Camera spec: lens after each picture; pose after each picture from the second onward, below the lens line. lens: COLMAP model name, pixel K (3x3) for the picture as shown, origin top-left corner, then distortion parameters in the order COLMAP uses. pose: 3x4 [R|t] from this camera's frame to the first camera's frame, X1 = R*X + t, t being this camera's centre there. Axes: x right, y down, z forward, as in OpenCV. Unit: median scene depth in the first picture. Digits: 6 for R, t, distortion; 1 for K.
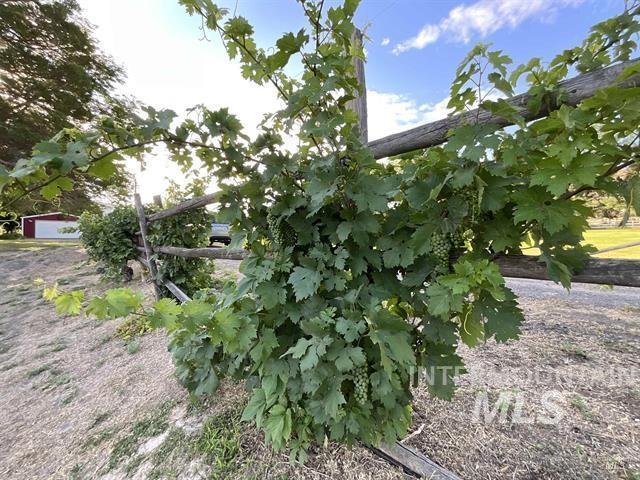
lens RADIAL K [[263.9, 0, 320.5], [0, 263.9, 239.4], [0, 0, 1]] dist [0.000135, -0.000368]
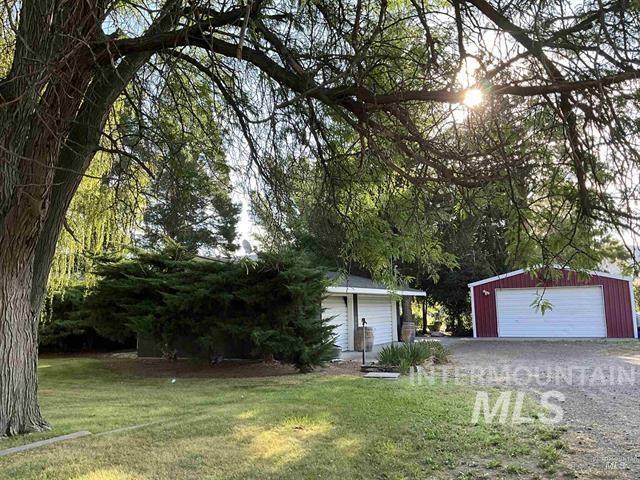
lens RADIAL K [[535.0, 0, 321.1], [0, 535.0, 237.5], [0, 0, 1]] dist [0.062509, -0.117830]
pose [[0.438375, -0.137371, -0.888232, -0.448792], [0.010968, 0.988995, -0.147542, -0.032979], [0.898725, 0.054937, 0.435058, 0.391547]]
